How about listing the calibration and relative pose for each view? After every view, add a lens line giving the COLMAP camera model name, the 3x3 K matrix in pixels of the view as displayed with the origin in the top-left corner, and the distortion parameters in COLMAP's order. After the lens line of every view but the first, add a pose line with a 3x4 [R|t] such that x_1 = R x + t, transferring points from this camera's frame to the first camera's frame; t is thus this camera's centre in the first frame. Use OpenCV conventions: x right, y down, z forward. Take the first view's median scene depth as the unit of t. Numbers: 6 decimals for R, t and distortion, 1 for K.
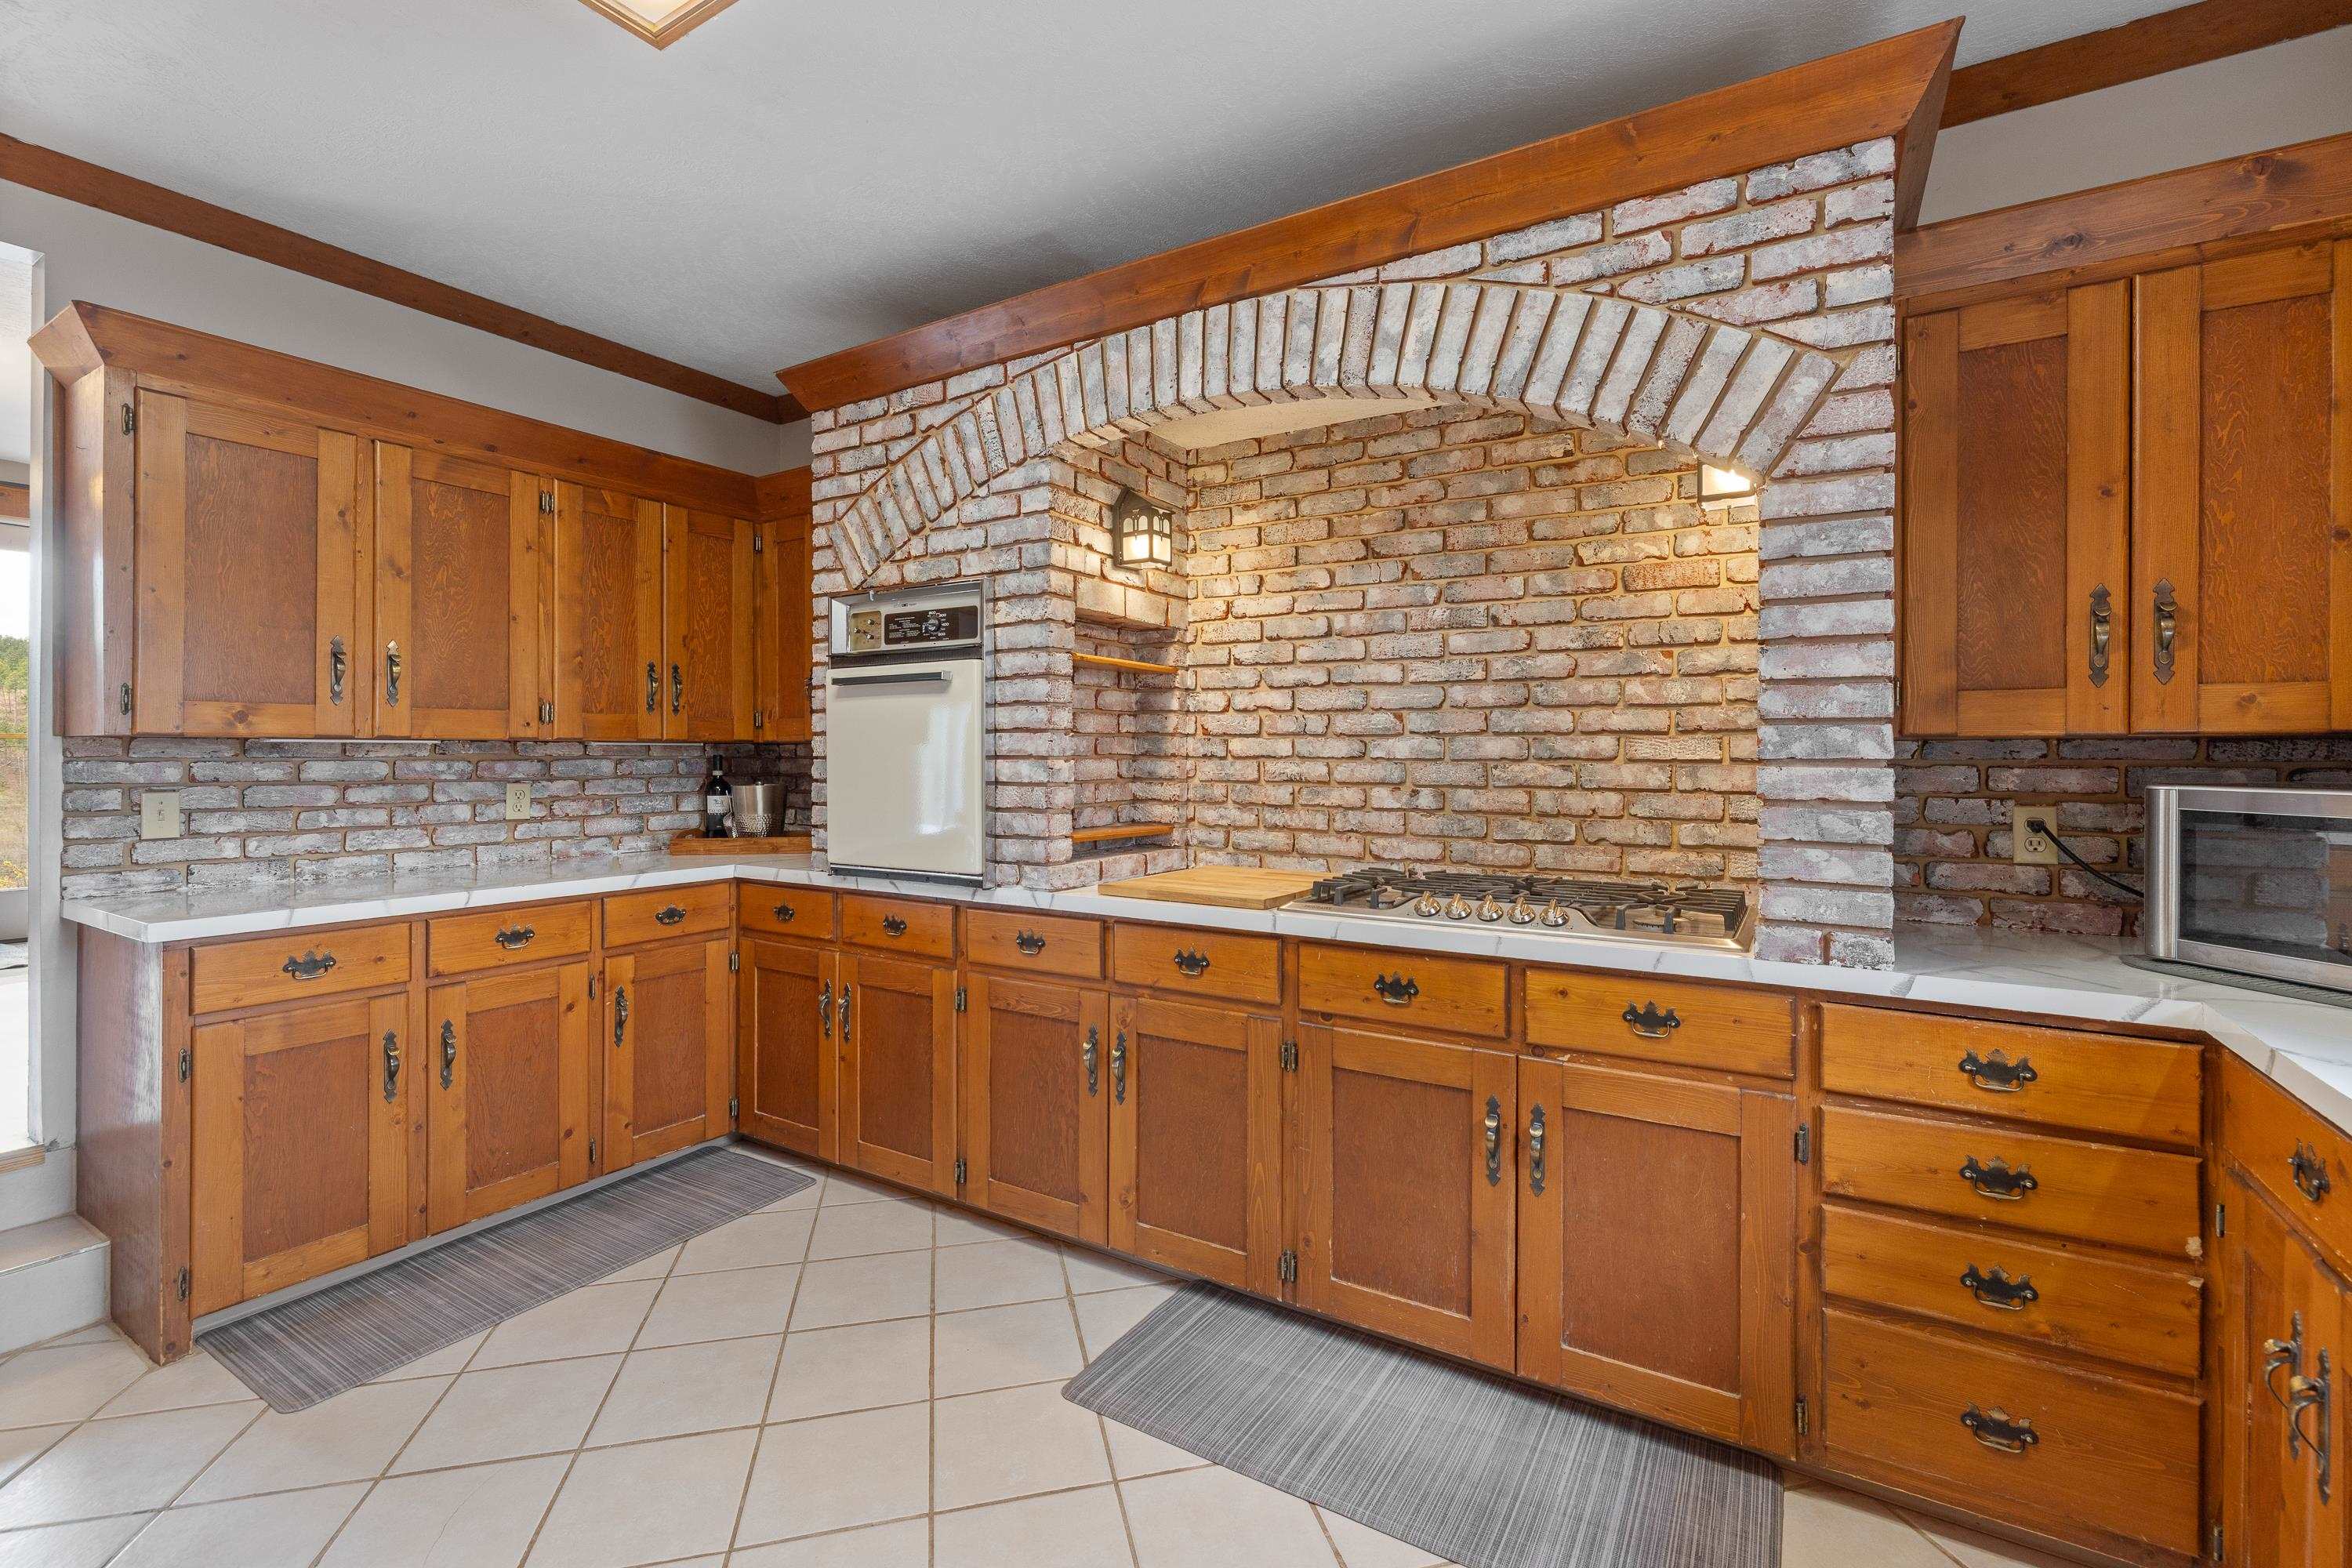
lens RADIAL K [[1024.0, 0, 1197.8], [0, 1024.0, 761.3], [0, 0, 1]] dist [-0.000666, 0.001304]
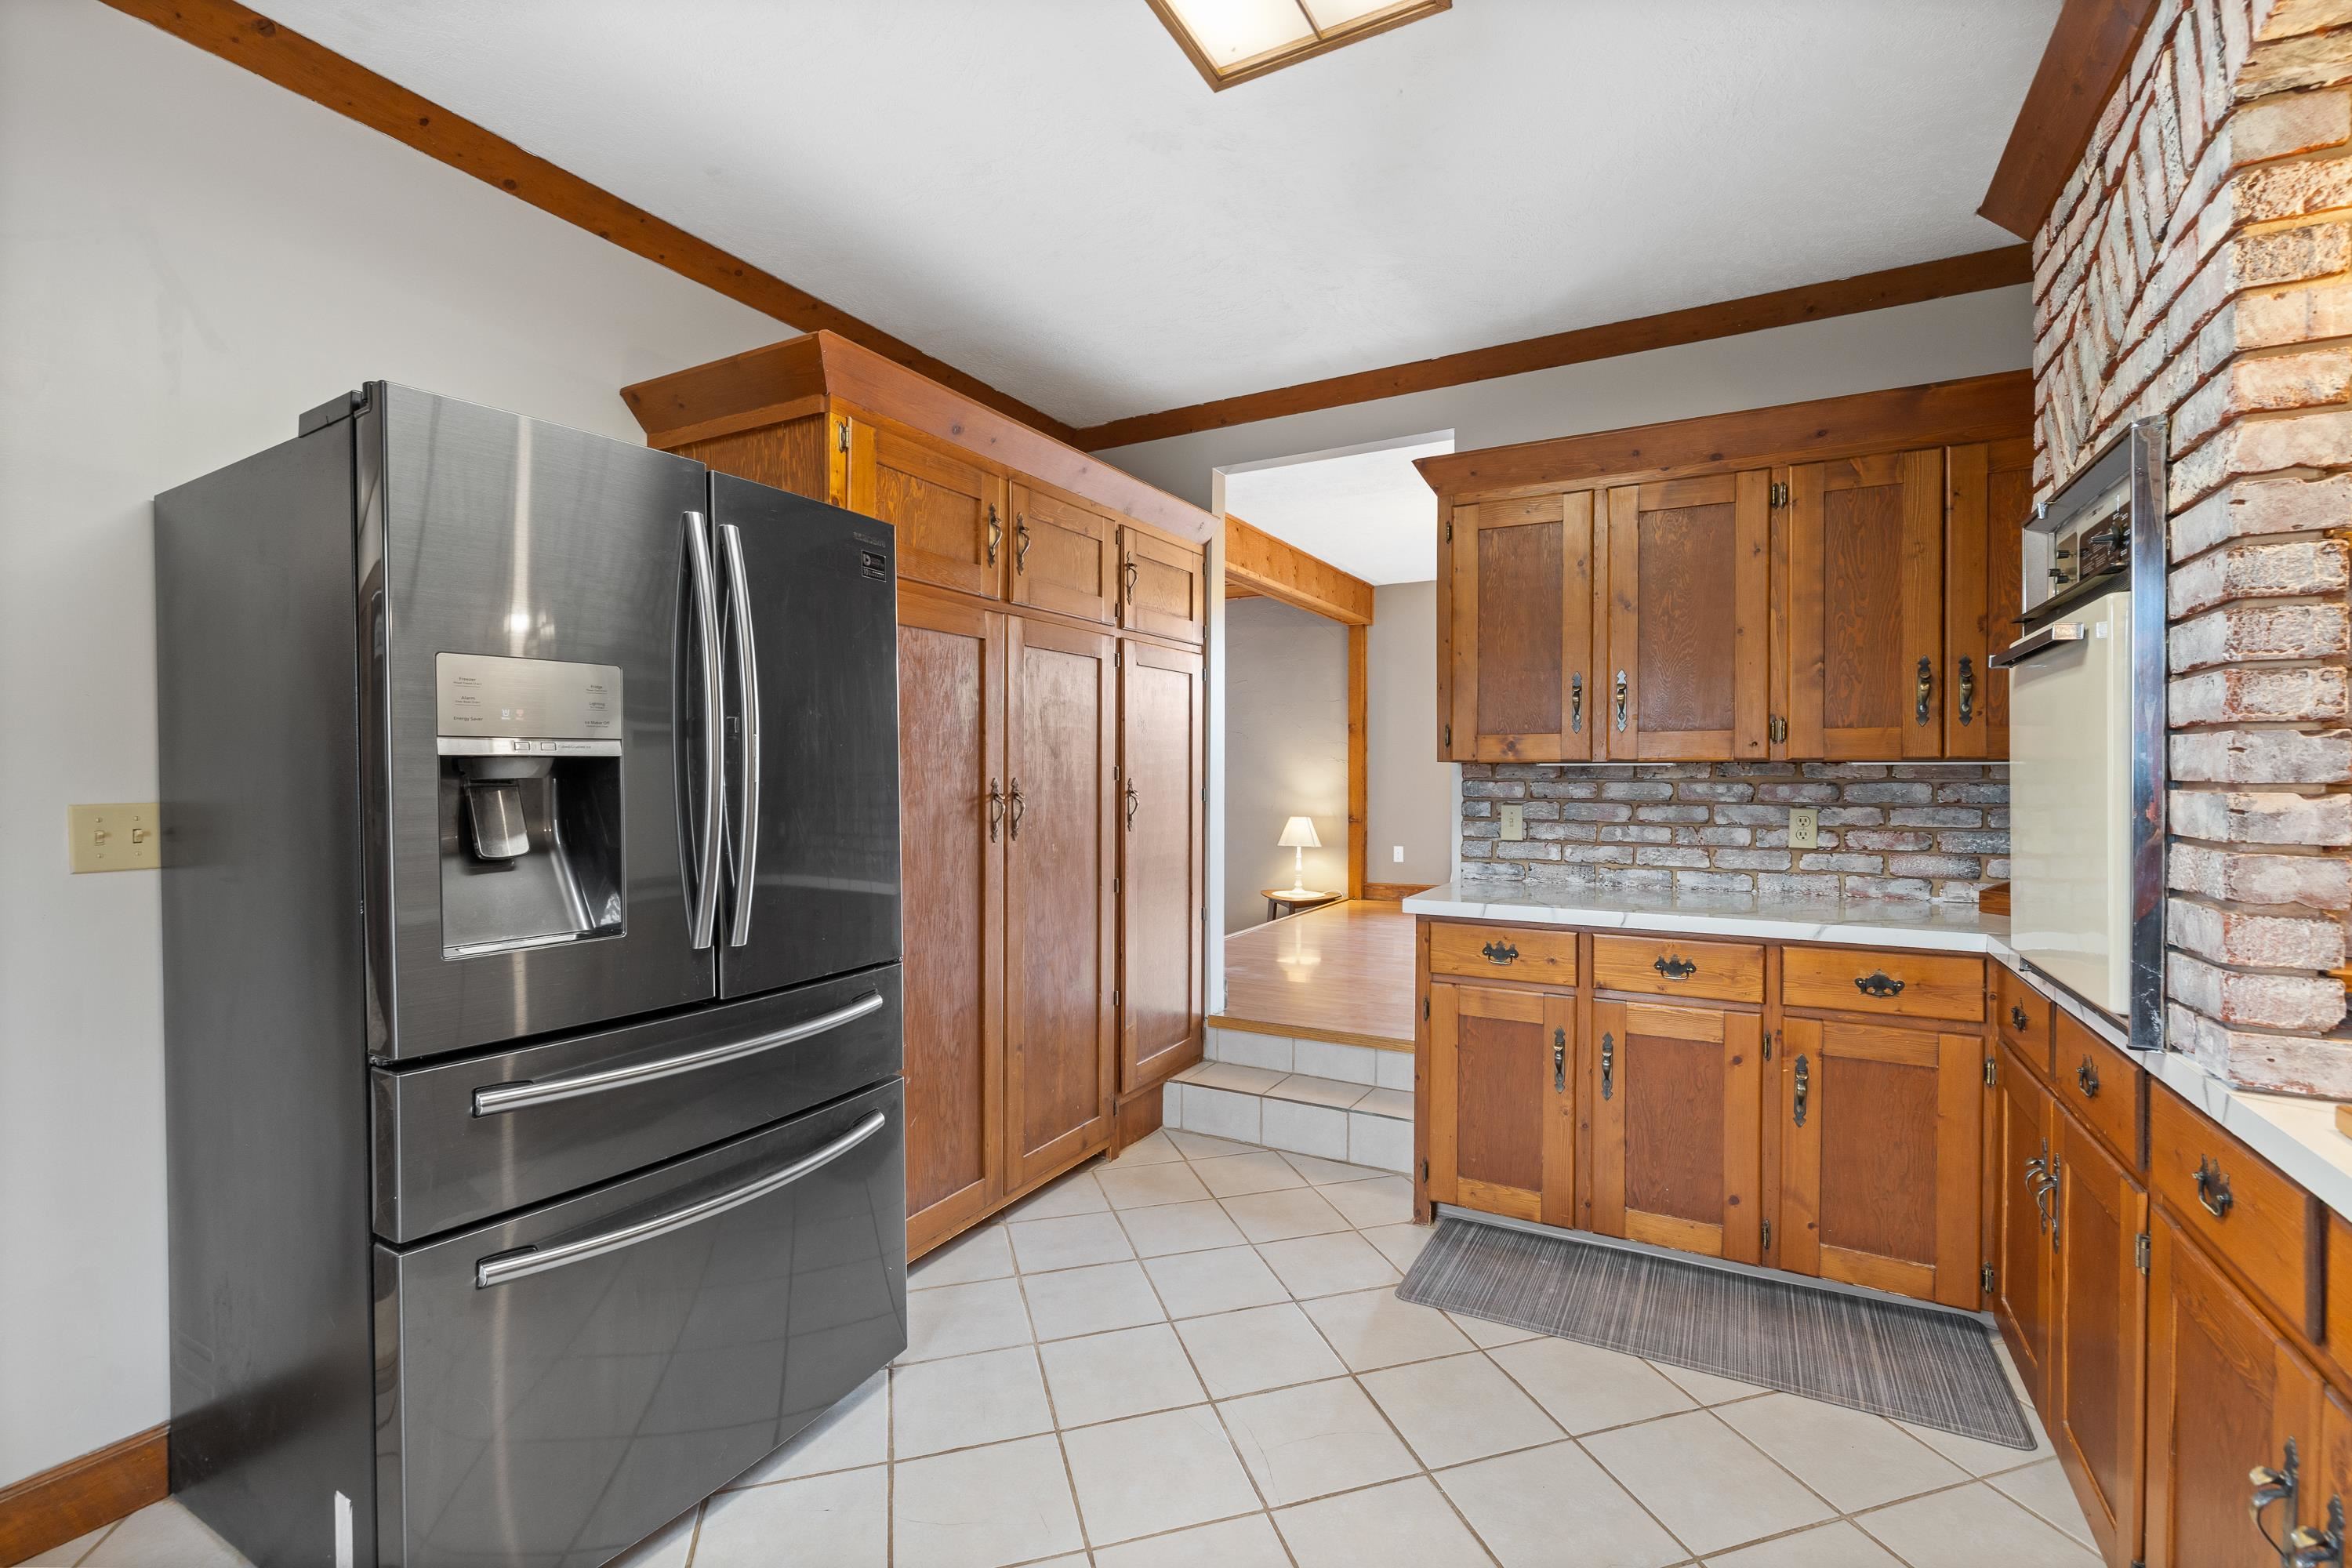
lens RADIAL K [[1024.0, 0, 1184.2], [0, 1024.0, 782.3], [0, 0, 1]] dist [-0.000666, 0.001304]
pose [[0.046347, 0.007344, -0.998898, 0.263500], [-0.008169, 0.999942, 0.006972, -0.004387], [0.998892, 0.007837, 0.046404, 0.492692]]
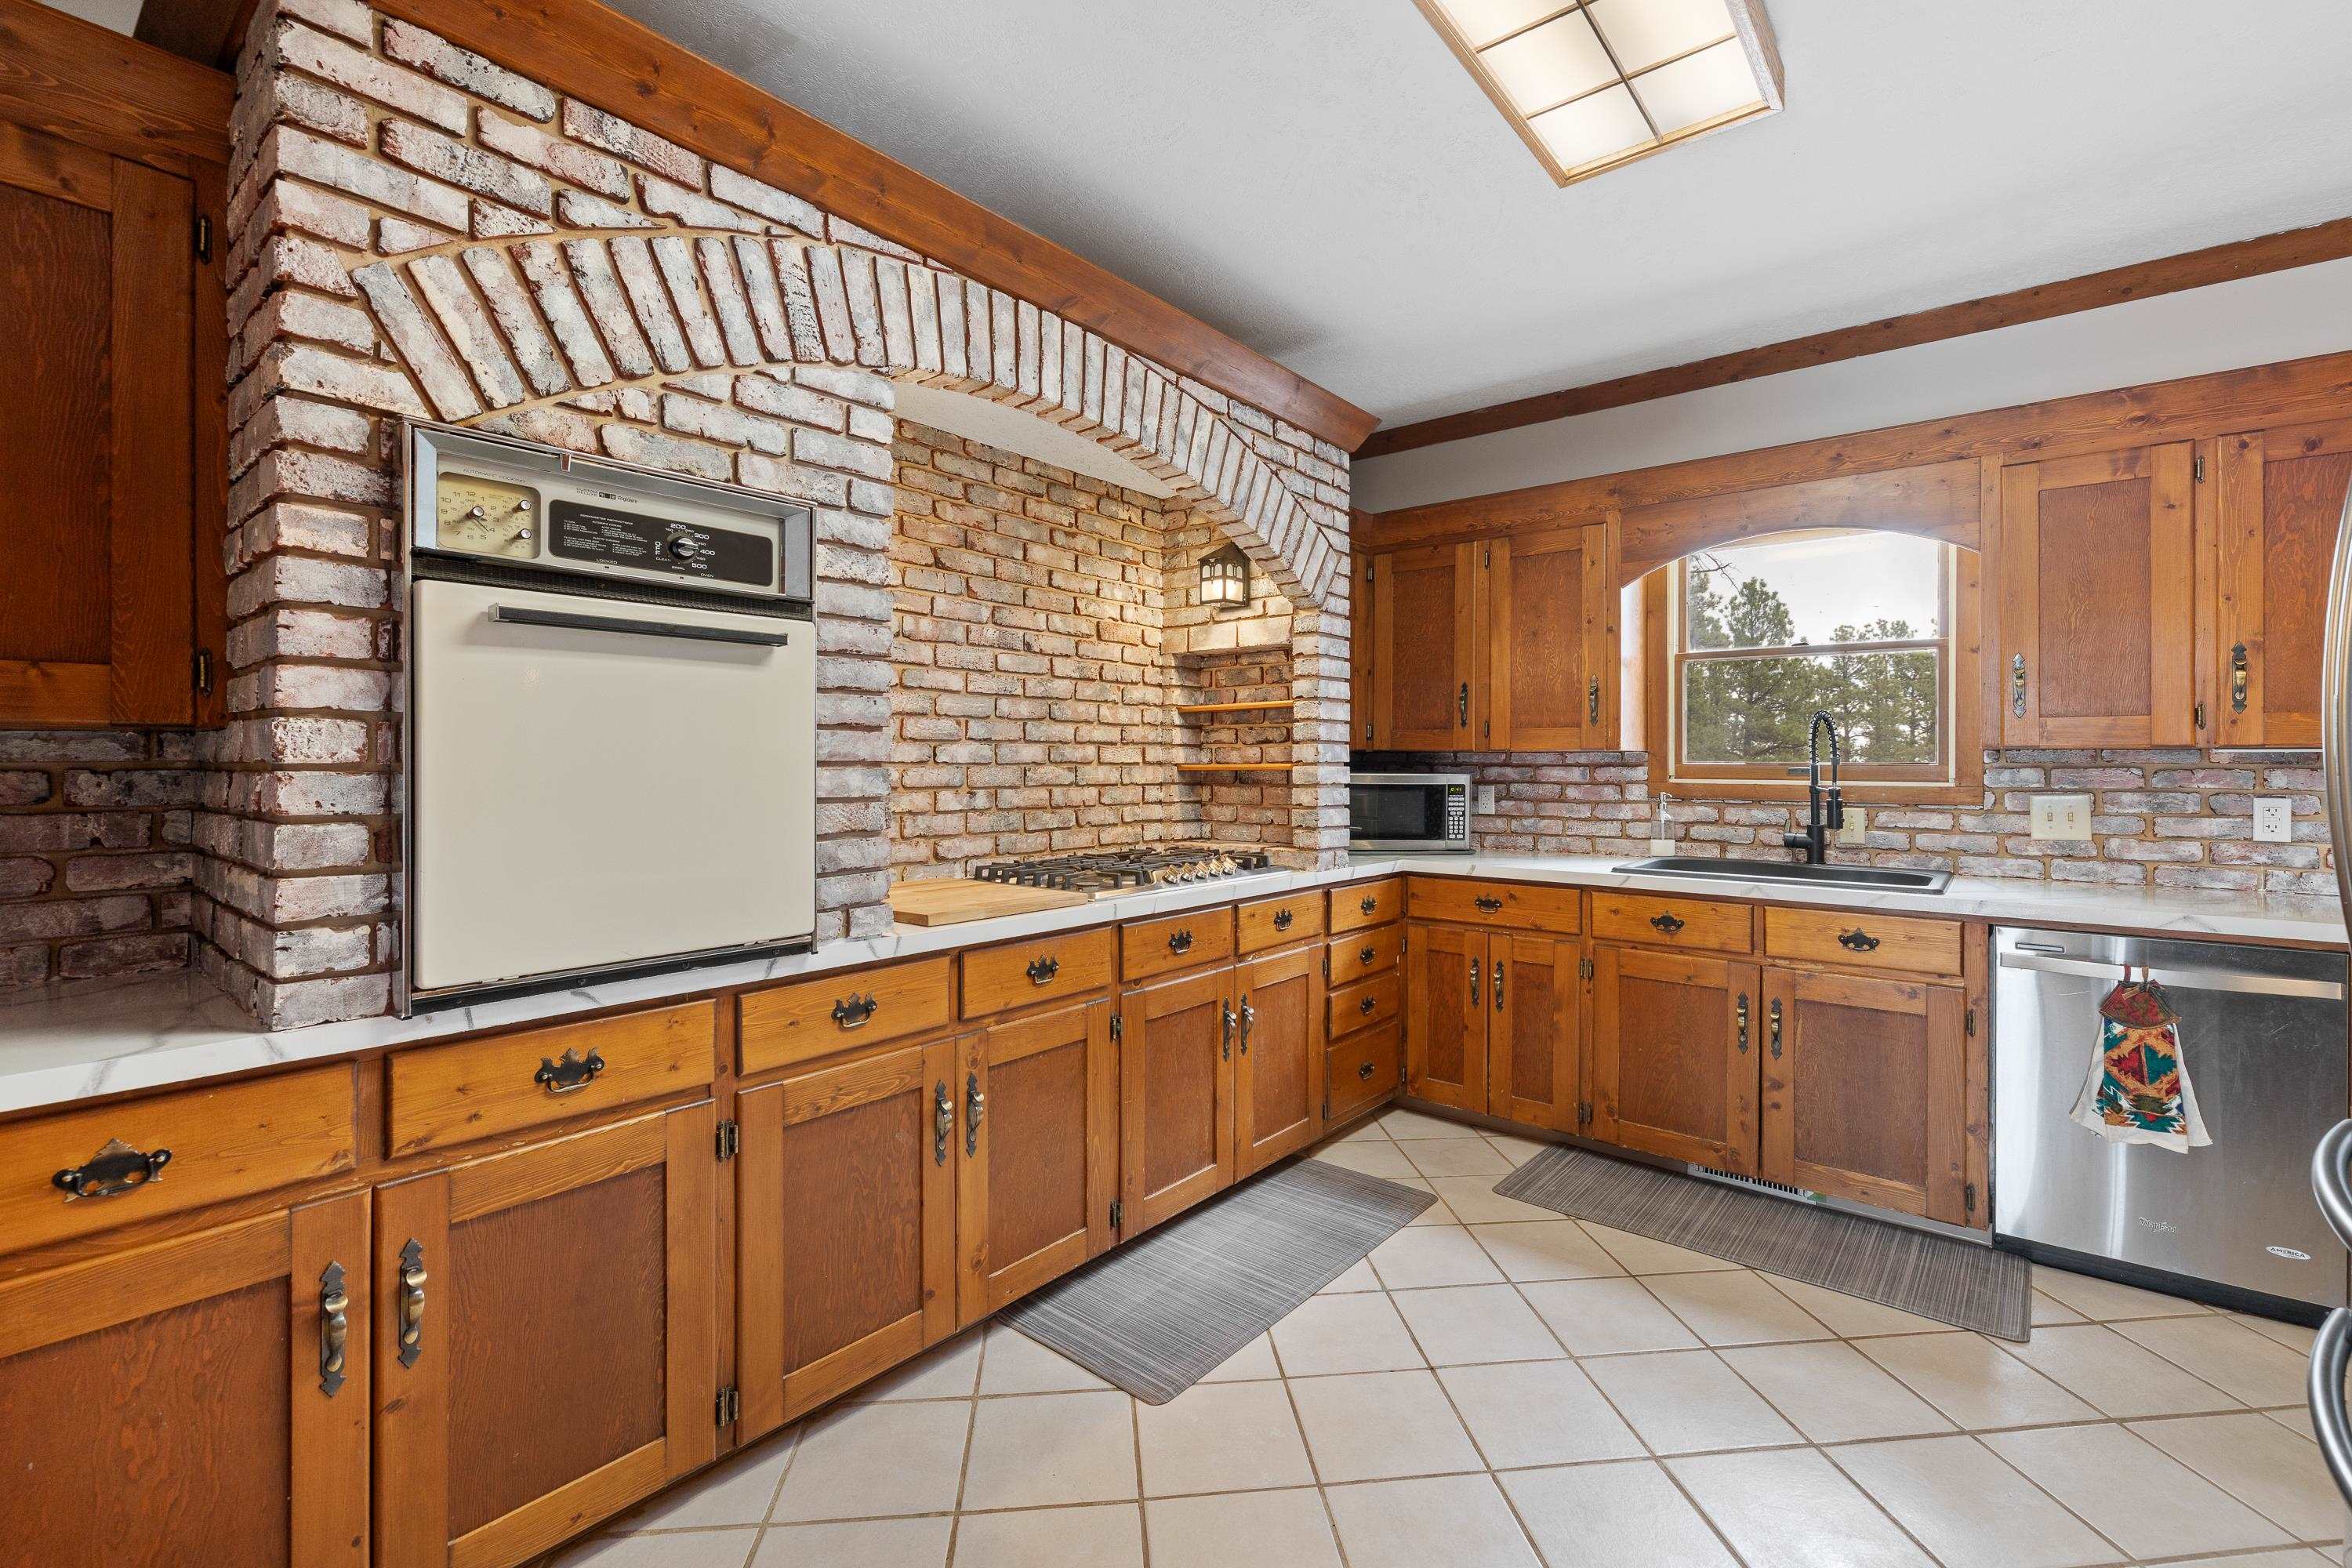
lens RADIAL K [[1024.0, 0, 1195.8], [0, 1024.0, 769.9], [0, 0, 1]] dist [-0.000666, 0.001304]
pose [[0.135164, -0.011182, 0.990760, -0.828158], [0.004208, 0.999934, 0.010712, -0.005914], [-0.990814, 0.002722, 0.135202, 0.620015]]
